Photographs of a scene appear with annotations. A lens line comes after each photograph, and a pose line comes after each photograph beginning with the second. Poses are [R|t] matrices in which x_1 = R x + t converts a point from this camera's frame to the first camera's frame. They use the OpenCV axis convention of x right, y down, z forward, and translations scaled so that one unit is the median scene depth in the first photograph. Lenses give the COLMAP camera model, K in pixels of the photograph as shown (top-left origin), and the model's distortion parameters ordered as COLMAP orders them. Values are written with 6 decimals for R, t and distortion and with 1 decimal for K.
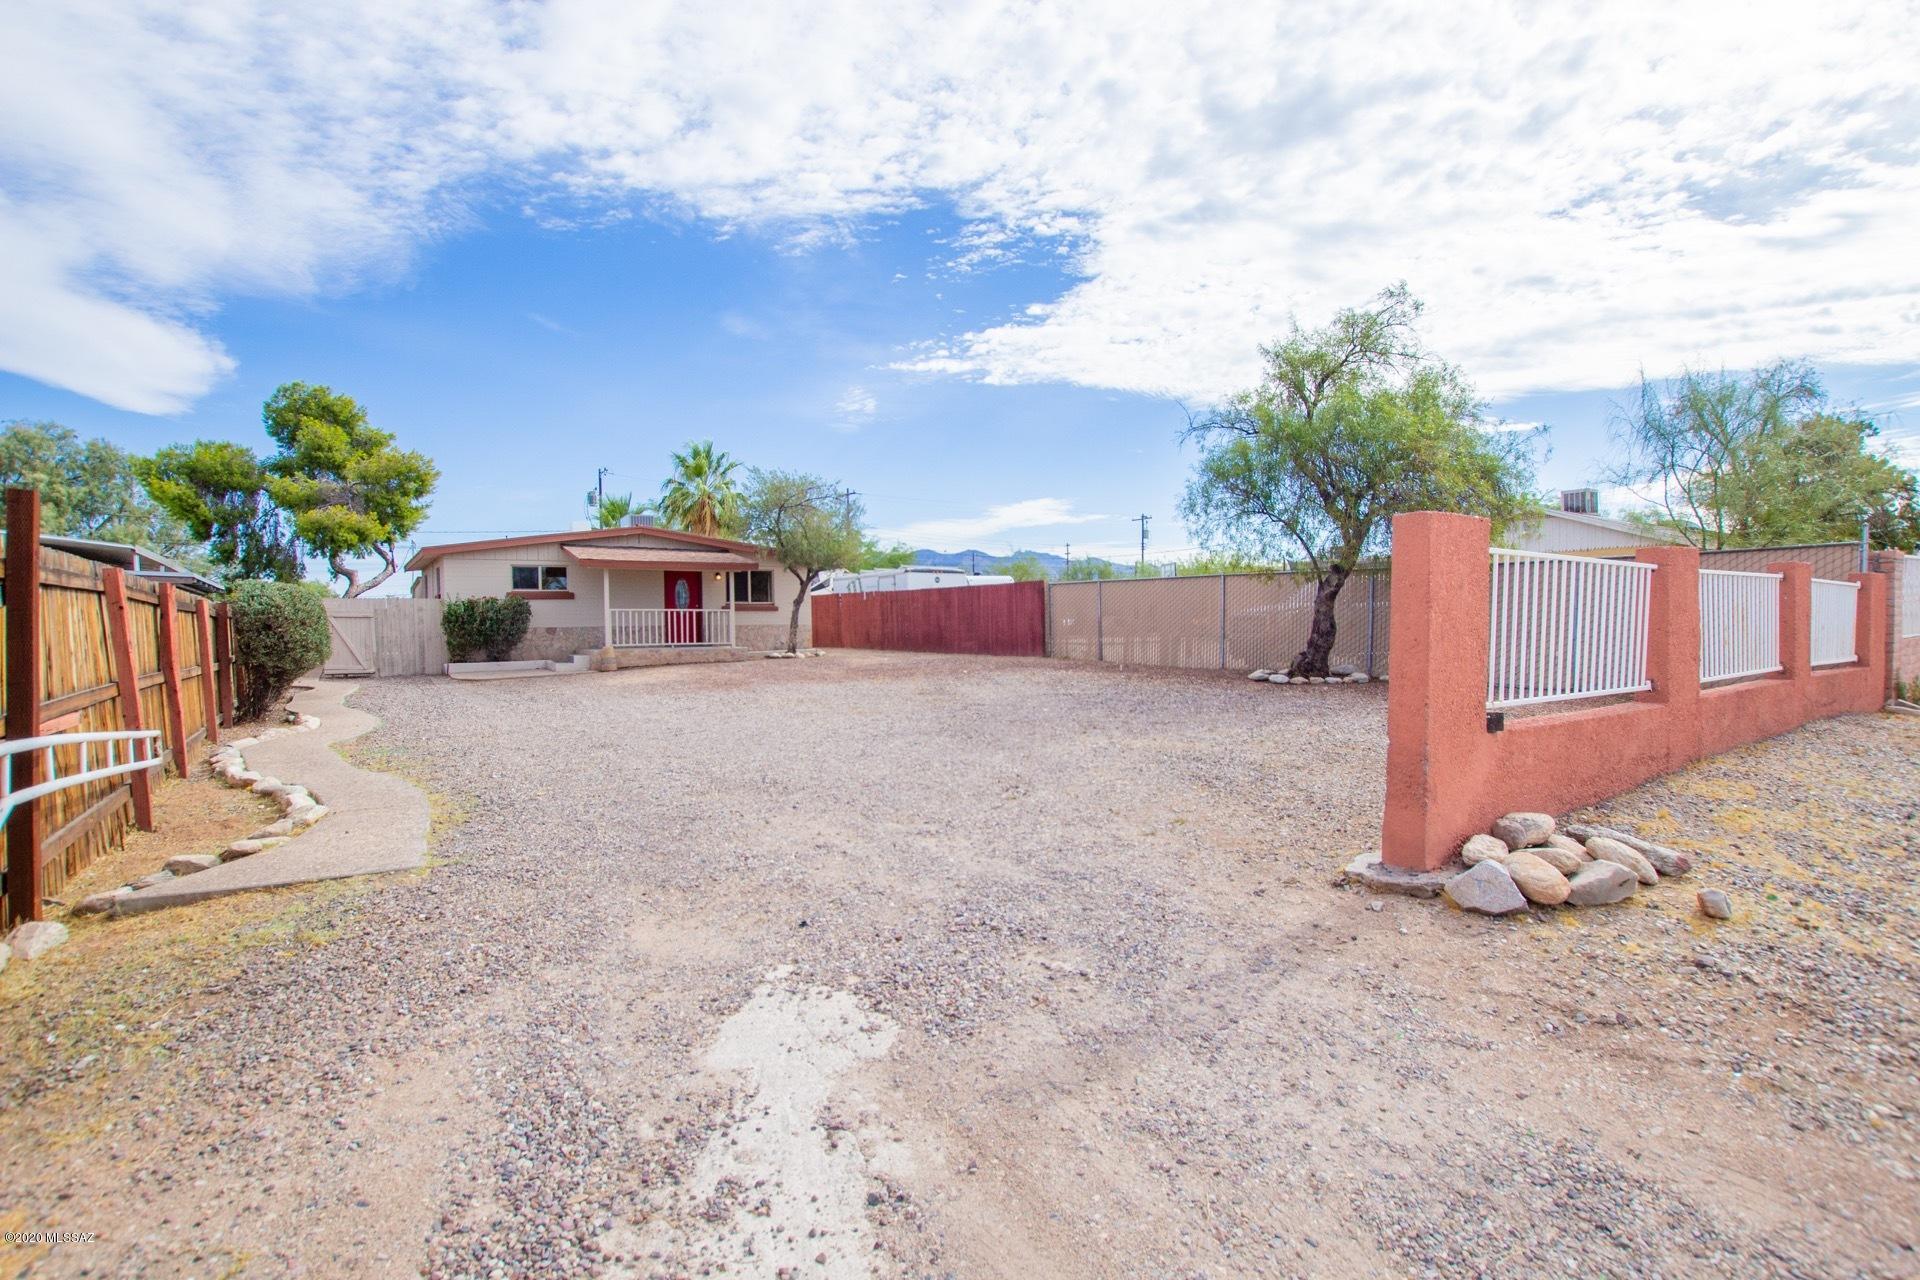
lens RADIAL K [[882.9, 0, 958.9], [0, 882.9, 640.0], [0, 0, 1]] dist [0.005988, 0.000225]
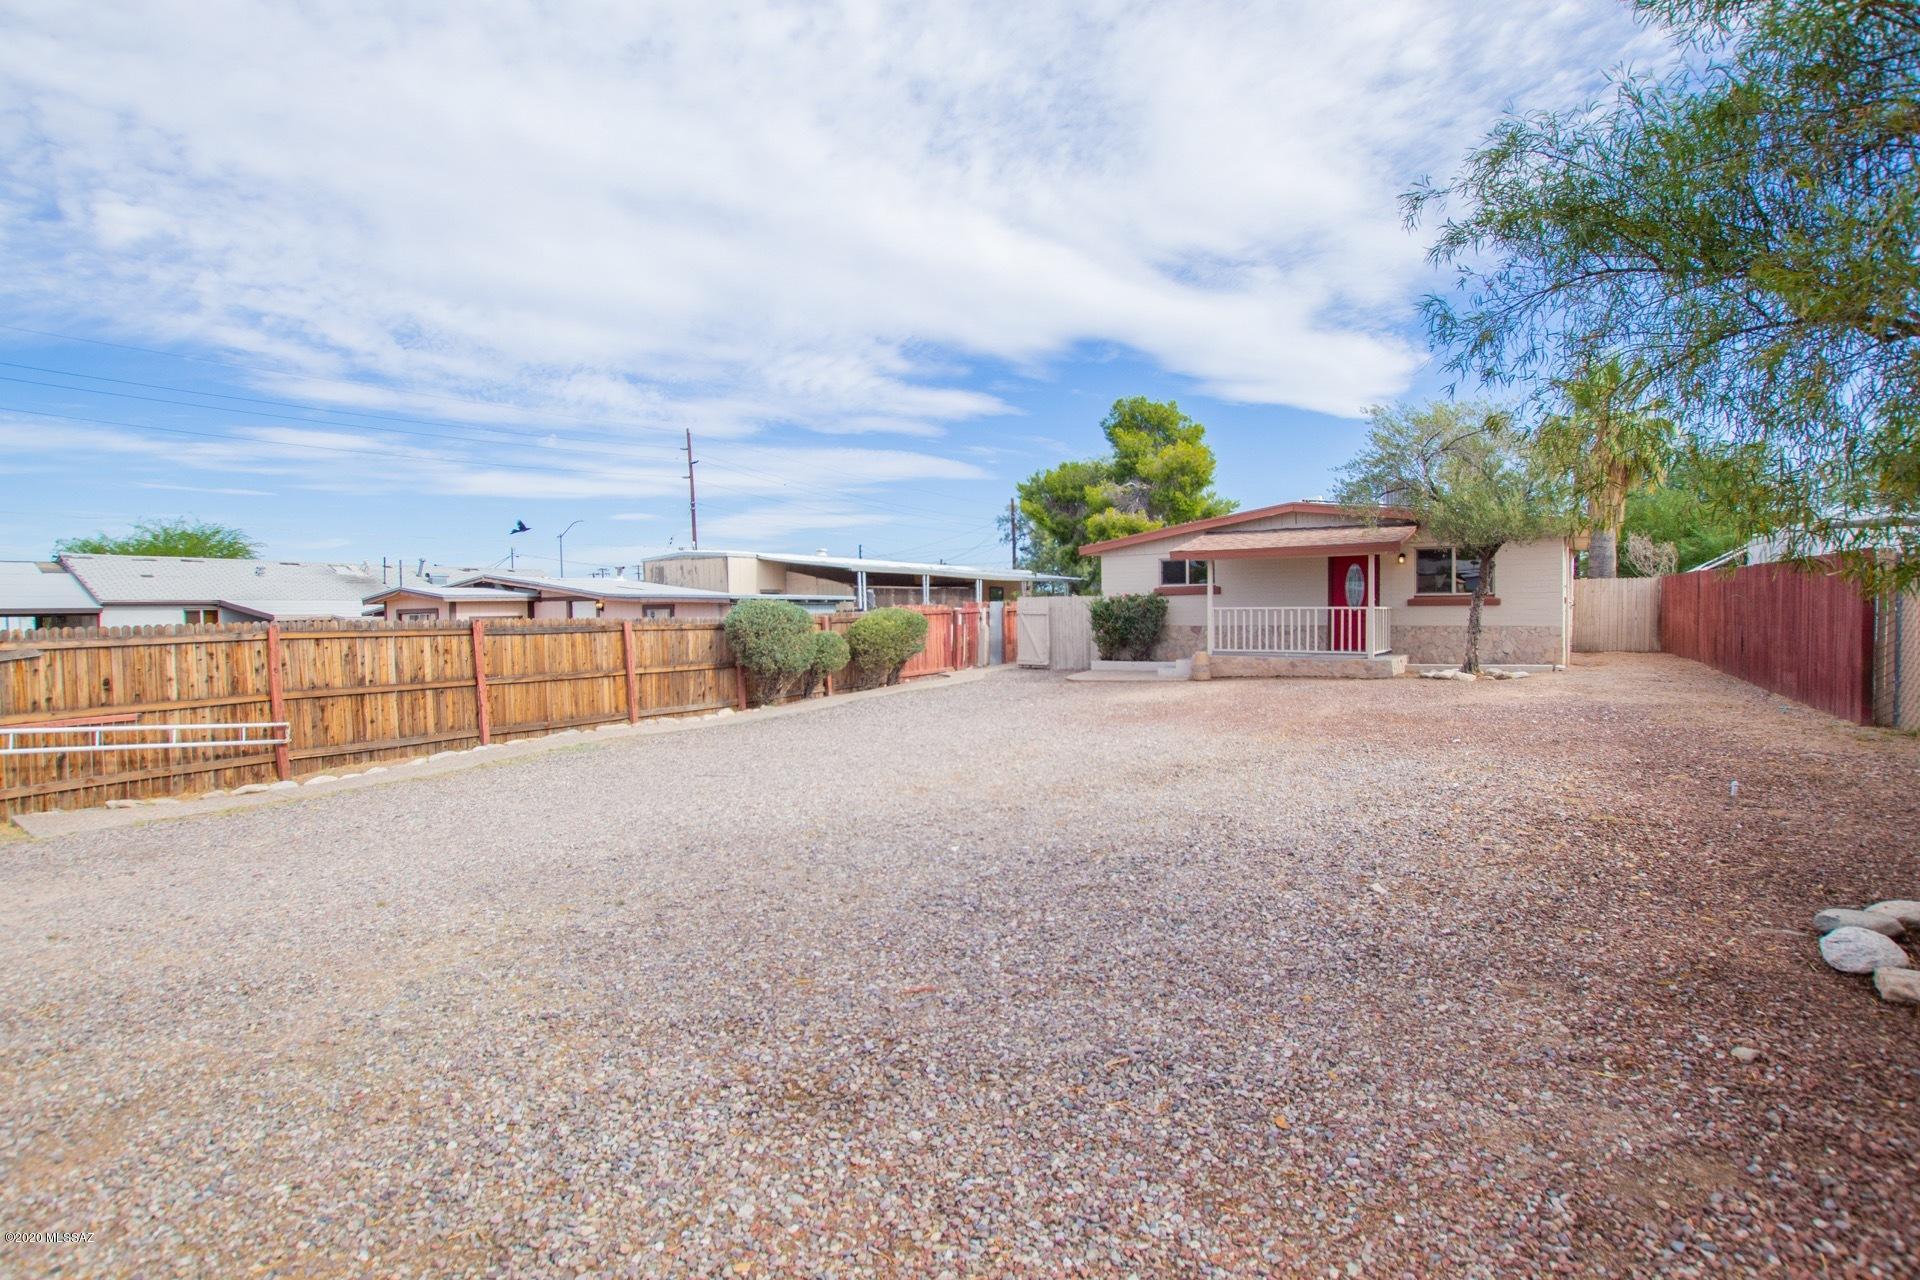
lens RADIAL K [[930.6, 0, 959.6], [0, 930.6, 632.0], [0, 0, 1]] dist [-0.034146, -0.000268]
pose [[0.407166, 0.032305, -0.912783, 0.315058], [-0.009667, 0.999471, 0.031061, -0.035726], [0.913303, -0.003823, 0.407263, 0.398955]]
